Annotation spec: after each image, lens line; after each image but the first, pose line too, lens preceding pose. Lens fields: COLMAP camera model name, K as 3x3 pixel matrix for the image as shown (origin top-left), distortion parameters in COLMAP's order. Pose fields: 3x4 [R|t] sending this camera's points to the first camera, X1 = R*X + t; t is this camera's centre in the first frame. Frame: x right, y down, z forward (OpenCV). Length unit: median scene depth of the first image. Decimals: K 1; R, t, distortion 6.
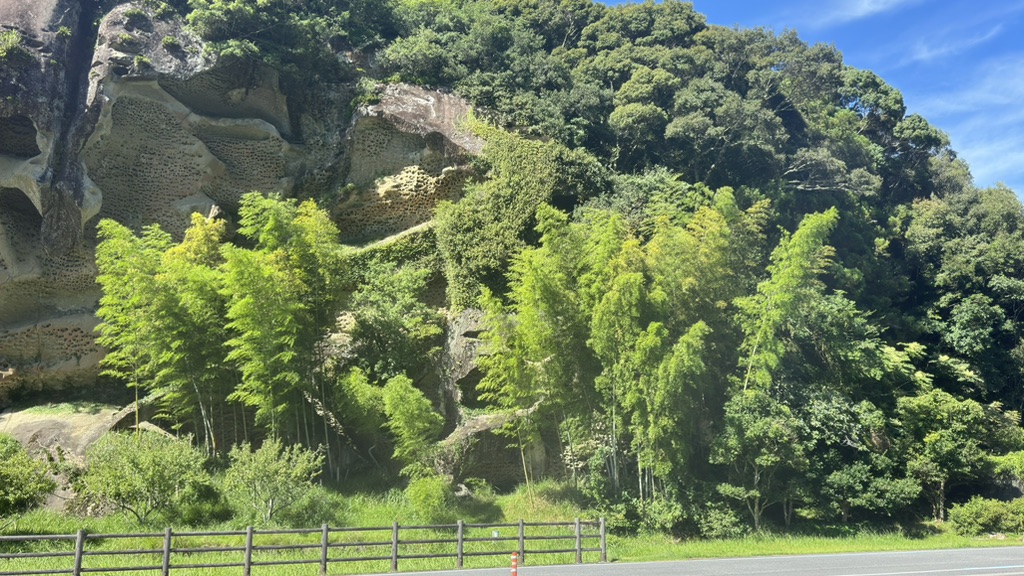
lens RADIAL K [[821.6, 0, 507.7], [0, 821.6, 293.2], [0, 0, 1]] dist [0.131734, -0.230481]
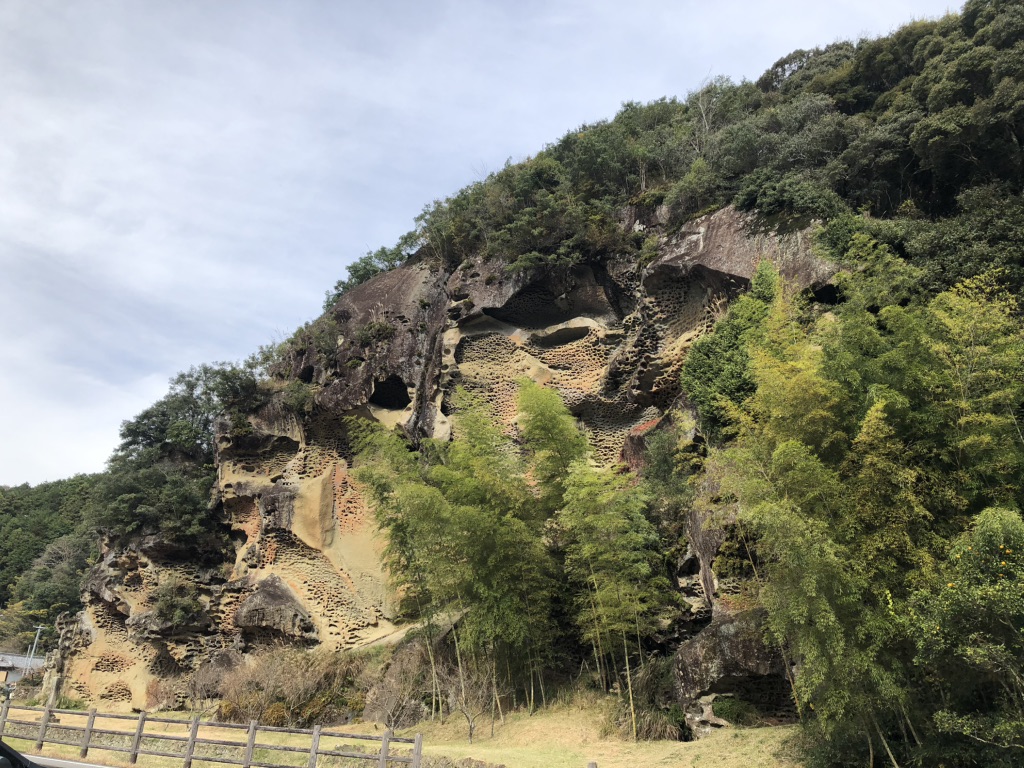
lens RADIAL K [[831.3, 0, 512.0], [0, 831.3, 384.0], [0, 0, 1]] dist [0.009371, -0.005615]
pose [[0.595701, -0.252969, -0.762330, 0.445946], [0.127455, 0.966854, -0.221242, 0.091112], [0.793029, 0.034632, 0.608199, 0.369750]]
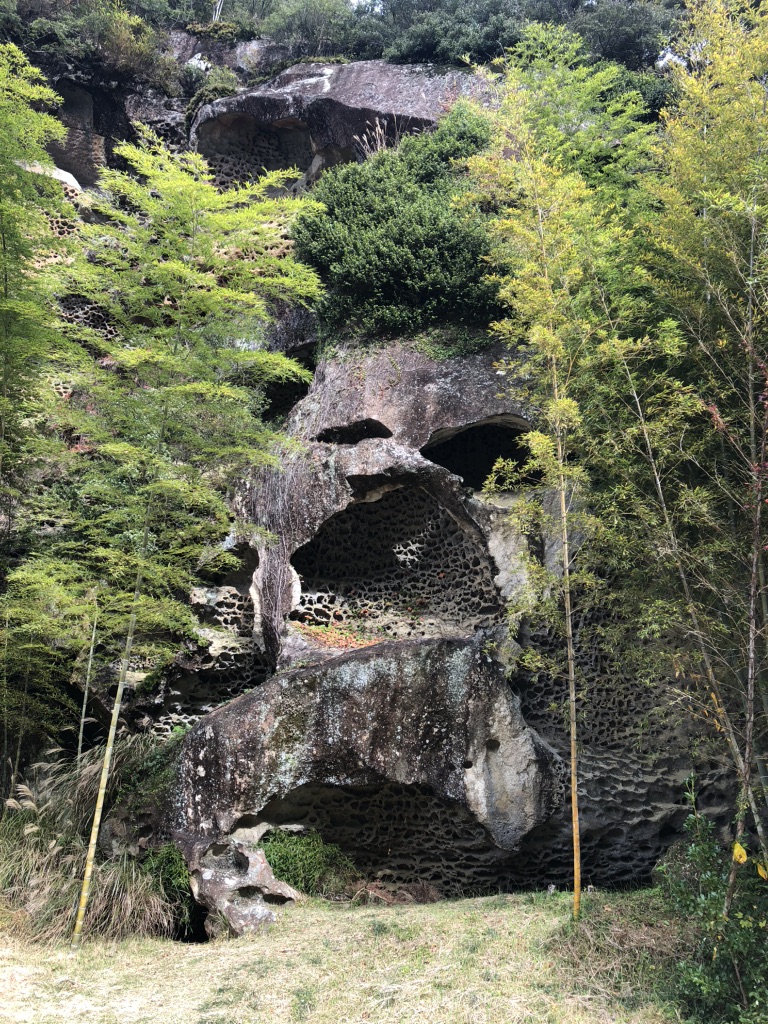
lens RADIAL K [[831.3, 0, 386.0], [0, 831.3, 504.0], [0, 0, 1]] dist [0.009371, -0.005615]
pose [[0.966333, -0.044087, -0.253491, 0.071043], [-0.014233, 0.974543, -0.223749, 0.163587], [0.256902, 0.219824, 0.941105, 0.639531]]
